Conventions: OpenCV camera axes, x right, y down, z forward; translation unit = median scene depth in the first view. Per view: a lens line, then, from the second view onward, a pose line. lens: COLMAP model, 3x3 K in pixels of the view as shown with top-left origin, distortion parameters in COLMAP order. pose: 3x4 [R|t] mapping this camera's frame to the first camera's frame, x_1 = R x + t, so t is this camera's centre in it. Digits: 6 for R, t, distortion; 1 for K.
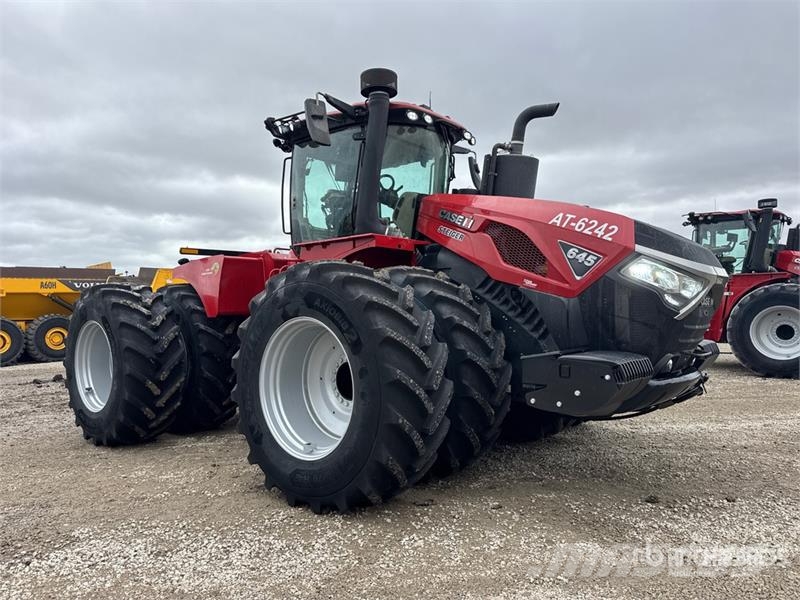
lens RADIAL K [[558.3, 0, 399.9], [0, 558.3, 301.9], [0, 0, 1]] dist [0.093523, -0.138049]
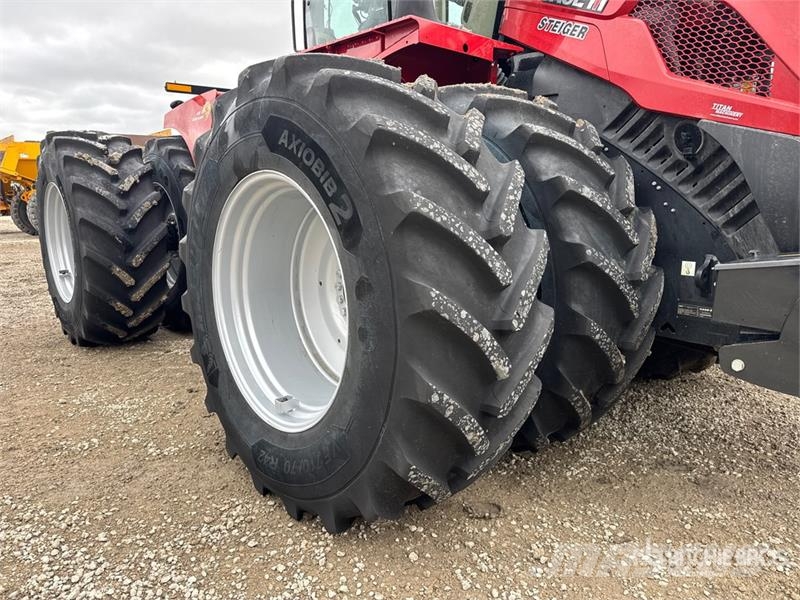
lens RADIAL K [[558.3, 0, 399.9], [0, 558.3, 301.9], [0, 0, 1]] dist [0.093523, -0.138049]
pose [[0.990006, 0.048611, -0.132386, 0.023486], [-0.019940, 0.977535, 0.209826, 0.031699], [0.139612, -0.205089, 0.968735, 0.454514]]
